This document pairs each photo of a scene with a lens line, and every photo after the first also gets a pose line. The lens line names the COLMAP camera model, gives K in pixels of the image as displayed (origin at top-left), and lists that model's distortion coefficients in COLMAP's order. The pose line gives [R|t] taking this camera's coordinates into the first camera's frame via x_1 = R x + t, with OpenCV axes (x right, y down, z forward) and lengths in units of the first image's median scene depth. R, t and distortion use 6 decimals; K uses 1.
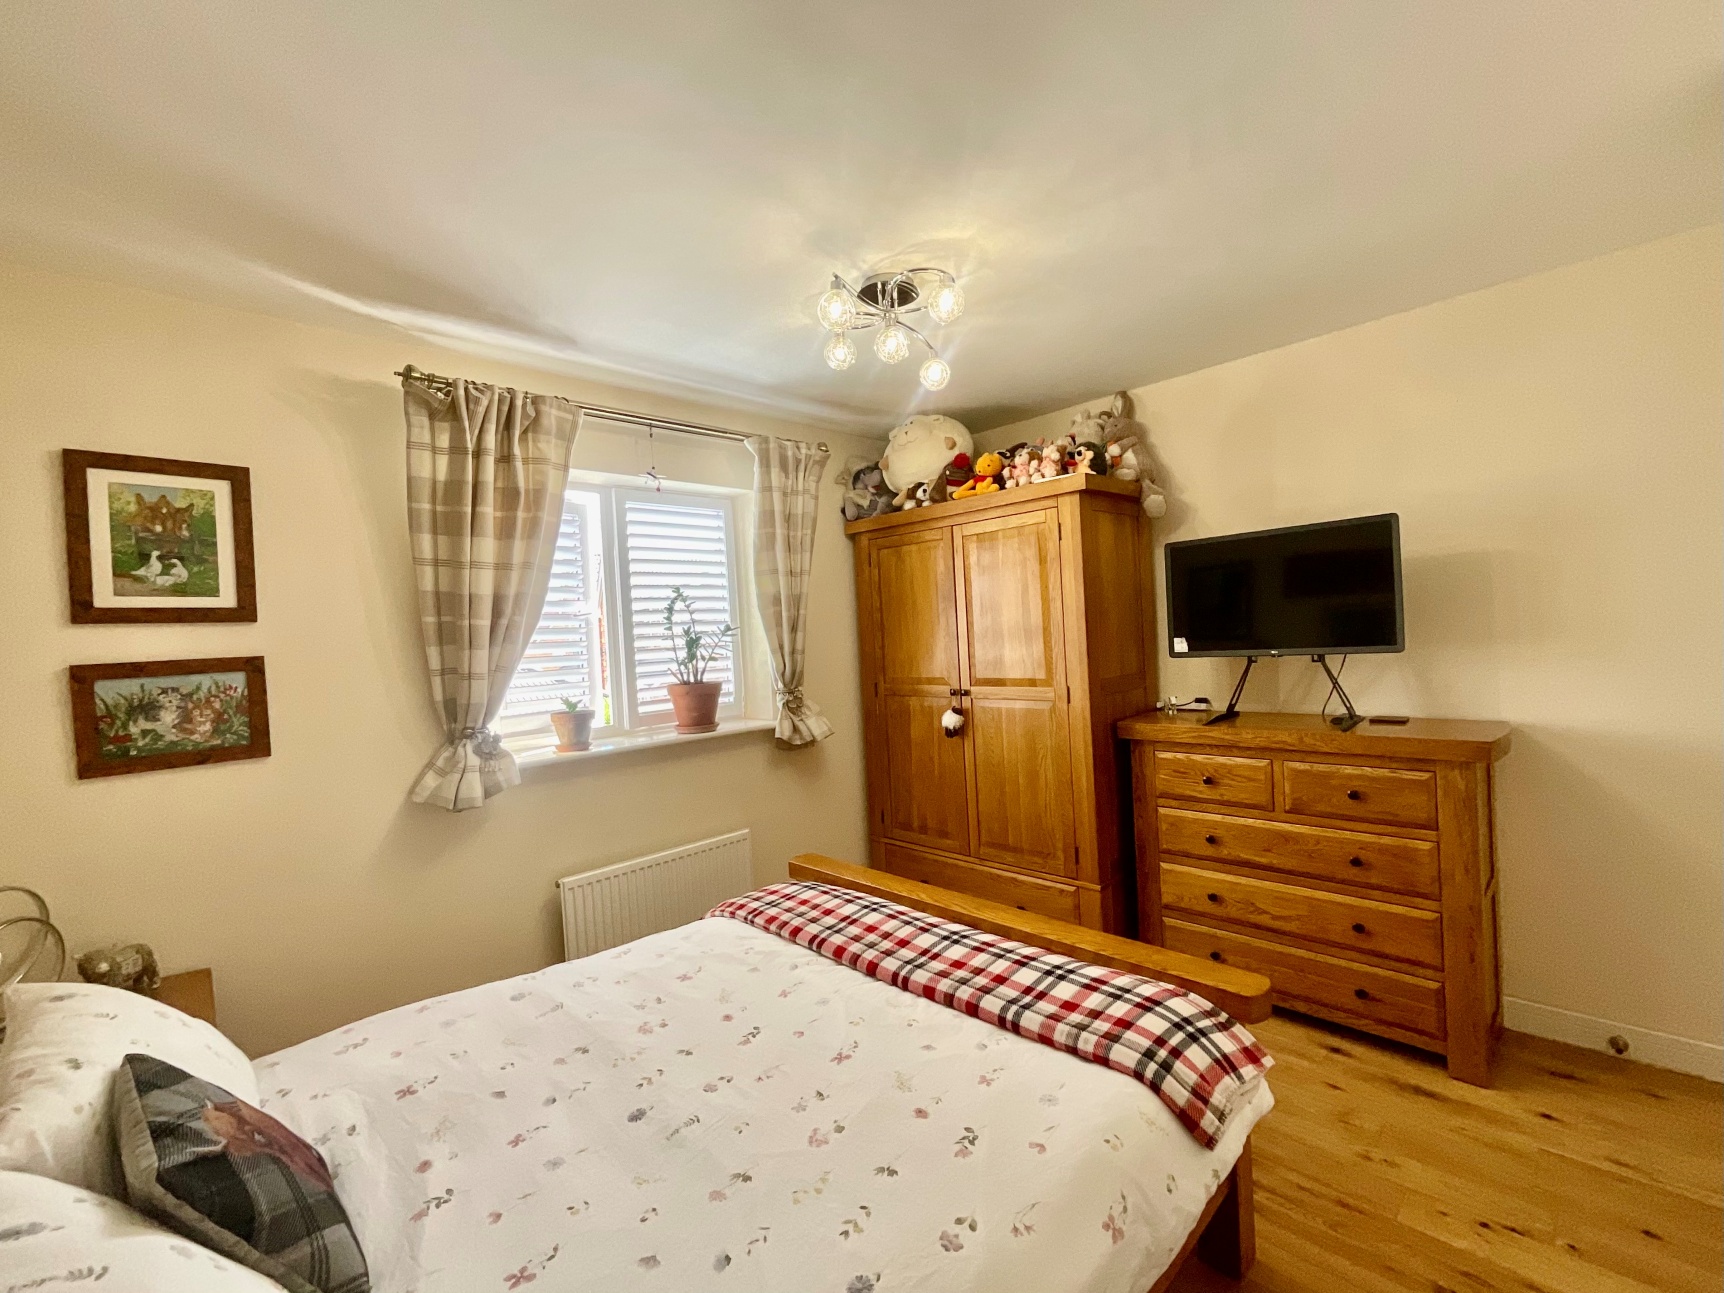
lens RADIAL K [[696.3, 0, 862.8], [0, 696.3, 650.5], [0, 0, 1]] dist [-0.009255, 0.002019]
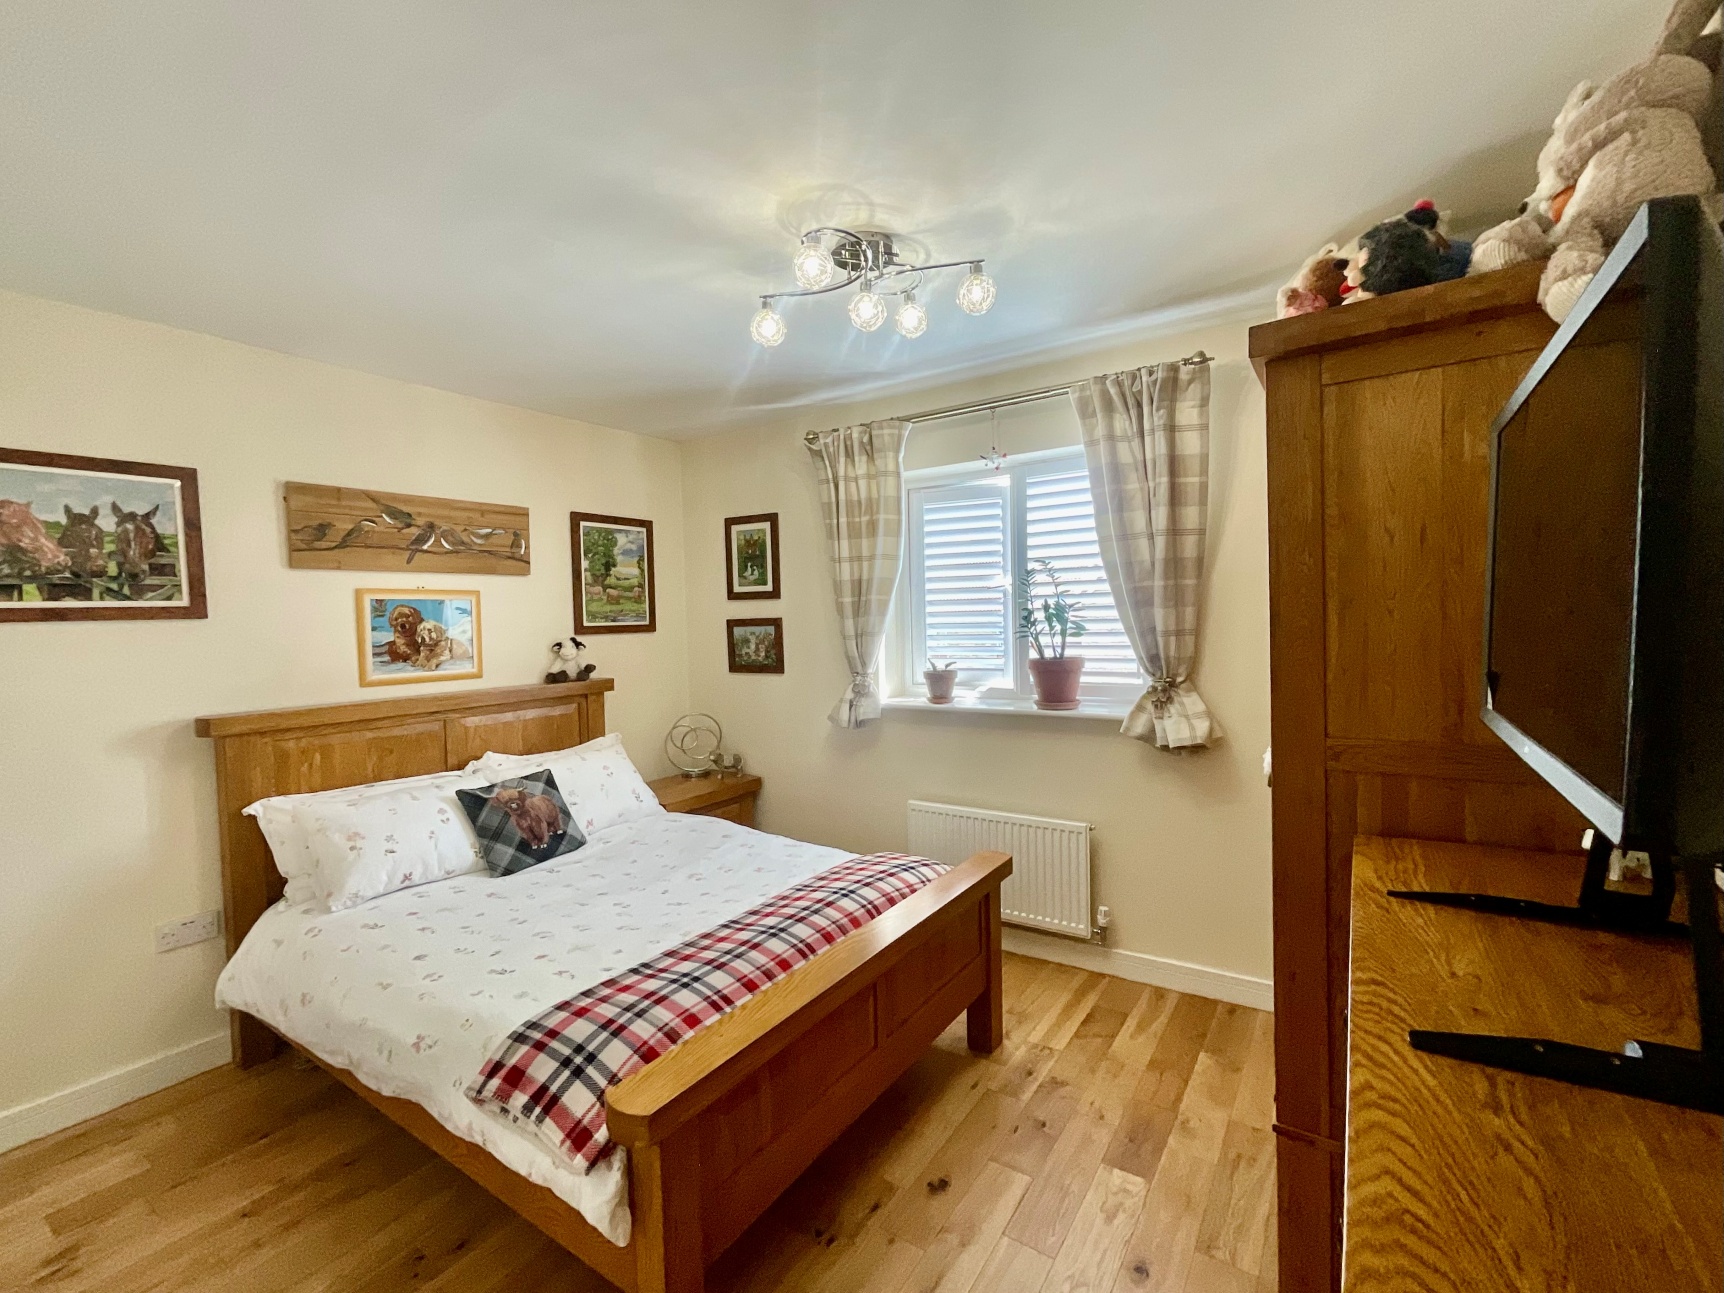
lens RADIAL K [[699.8, 0, 862.3], [0, 699.8, 650.6], [0, 0, 1]] dist [-0.011529, 0.005983]
pose [[0.263620, 0.095383, -0.959899, 0.990772], [-0.007761, 0.995277, 0.096767, -0.088612], [0.964595, -0.018059, 0.263115, 0.766530]]
